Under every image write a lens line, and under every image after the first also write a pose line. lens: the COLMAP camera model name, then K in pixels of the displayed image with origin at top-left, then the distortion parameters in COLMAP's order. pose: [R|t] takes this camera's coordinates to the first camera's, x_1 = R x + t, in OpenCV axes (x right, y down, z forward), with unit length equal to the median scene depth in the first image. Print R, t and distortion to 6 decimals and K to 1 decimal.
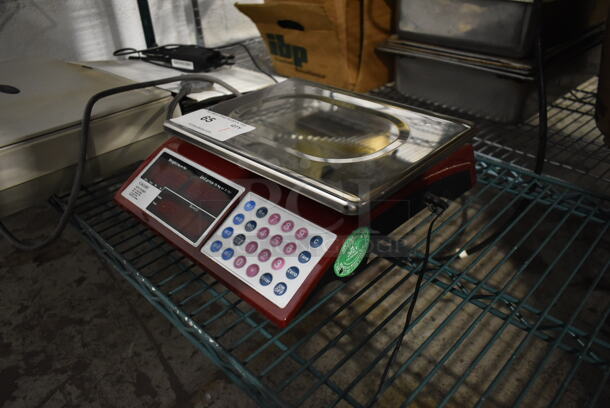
lens RADIAL K [[467.5, 0, 305.0], [0, 467.5, 204.0], [0, 0, 1]] dist [-0.012120, 0.000140]
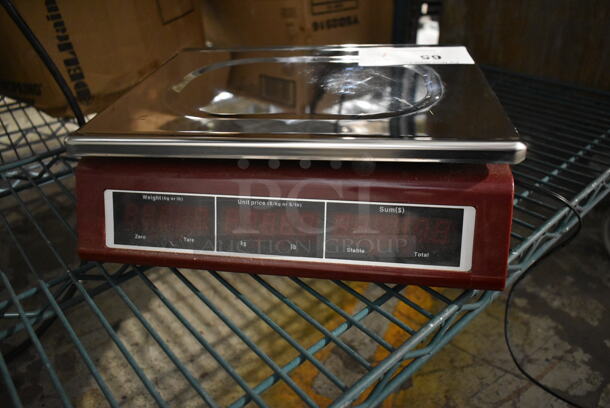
lens RADIAL K [[467.5, 0, 305.0], [0, 467.5, 204.0], [0, 0, 1]] dist [-0.012120, 0.000140]
pose [[0.071175, -0.475945, 0.876590, -0.383068], [0.568350, 0.741553, 0.356479, -0.073576], [-0.819703, 0.472838, 0.323284, 0.474769]]
